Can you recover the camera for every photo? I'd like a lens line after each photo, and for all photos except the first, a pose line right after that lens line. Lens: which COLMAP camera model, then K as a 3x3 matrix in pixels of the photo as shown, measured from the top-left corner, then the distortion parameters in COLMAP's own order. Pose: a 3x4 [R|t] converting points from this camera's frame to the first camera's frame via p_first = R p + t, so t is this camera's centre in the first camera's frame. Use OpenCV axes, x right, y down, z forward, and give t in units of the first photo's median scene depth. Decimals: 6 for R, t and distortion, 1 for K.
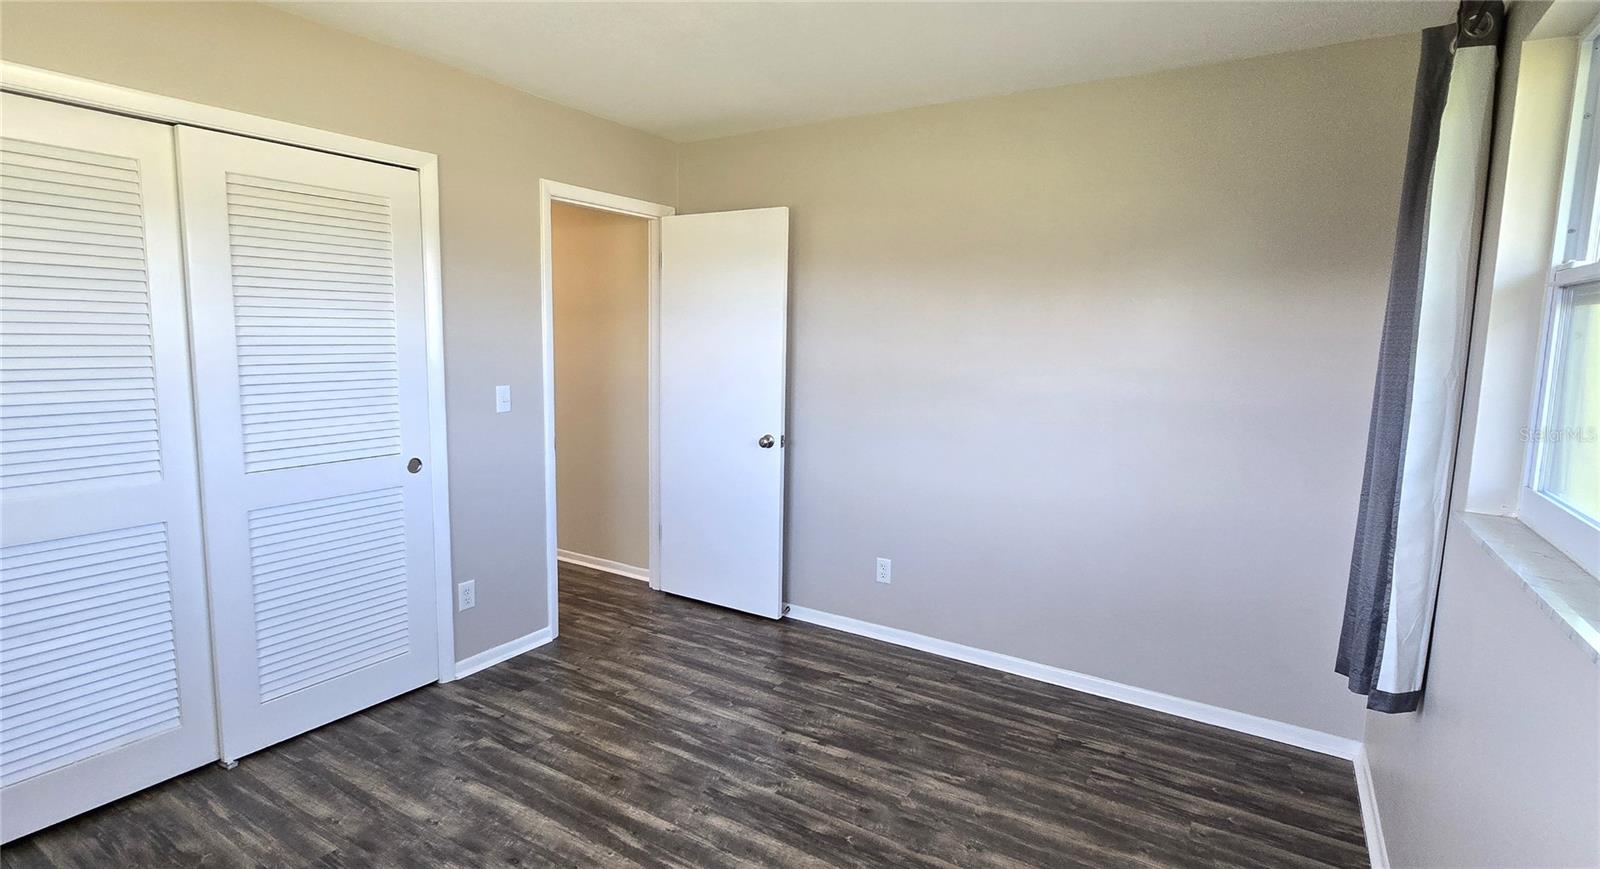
lens RADIAL K [[795.1, 0, 790.1], [0, 795.1, 429.1], [0, 0, 1]] dist [-0.000862, -0.000741]
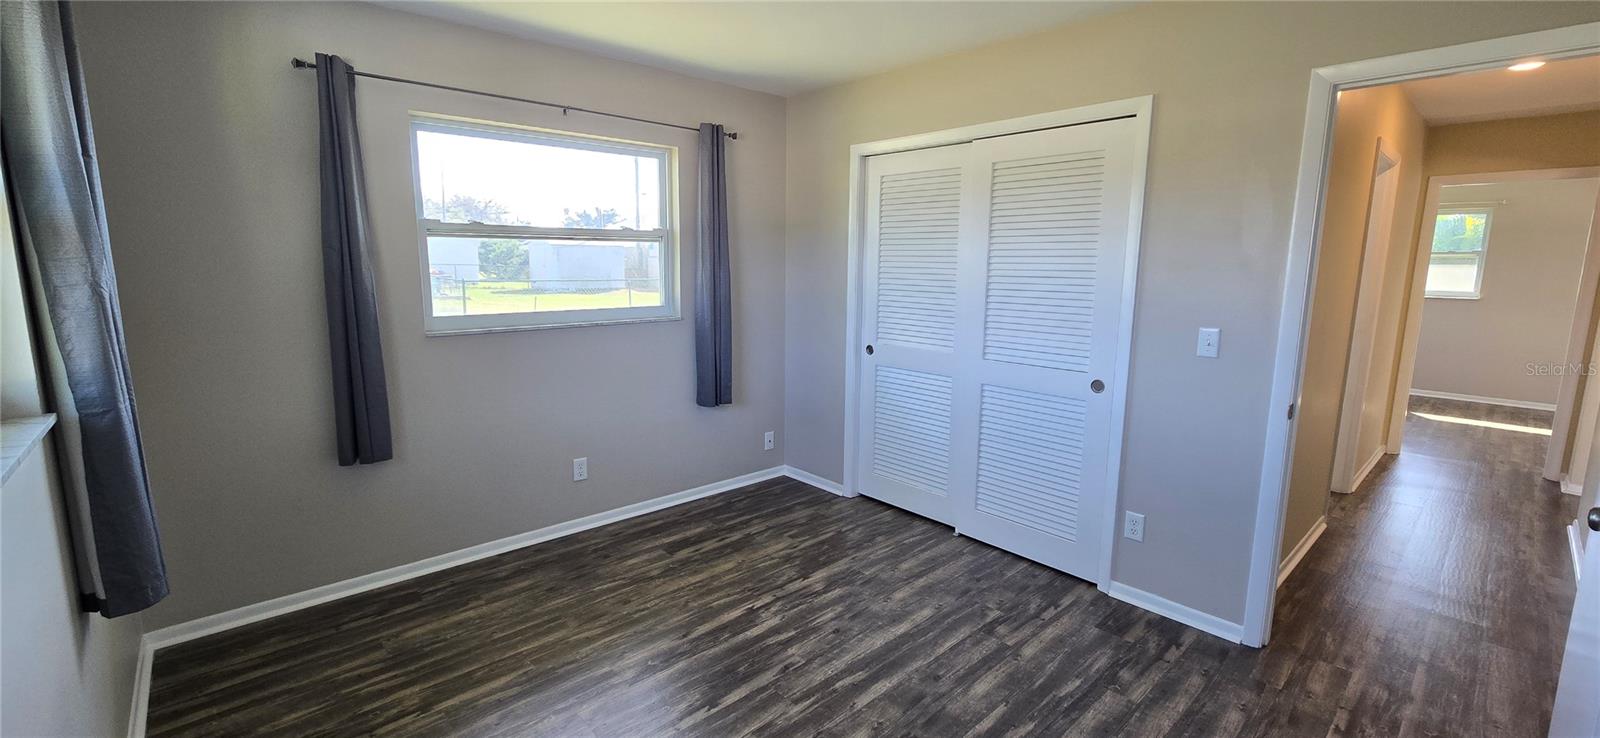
lens RADIAL K [[654.5, 0, 790.0], [0, 654.5, 364.8], [0, 0, 1]] dist [0.013966, -0.004038]
pose [[-0.277718, 0.126445, -0.952305, 0.561552], [-0.135860, 0.976167, 0.169233, -0.086192], [0.951007, 0.176379, -0.253920, 0.863947]]
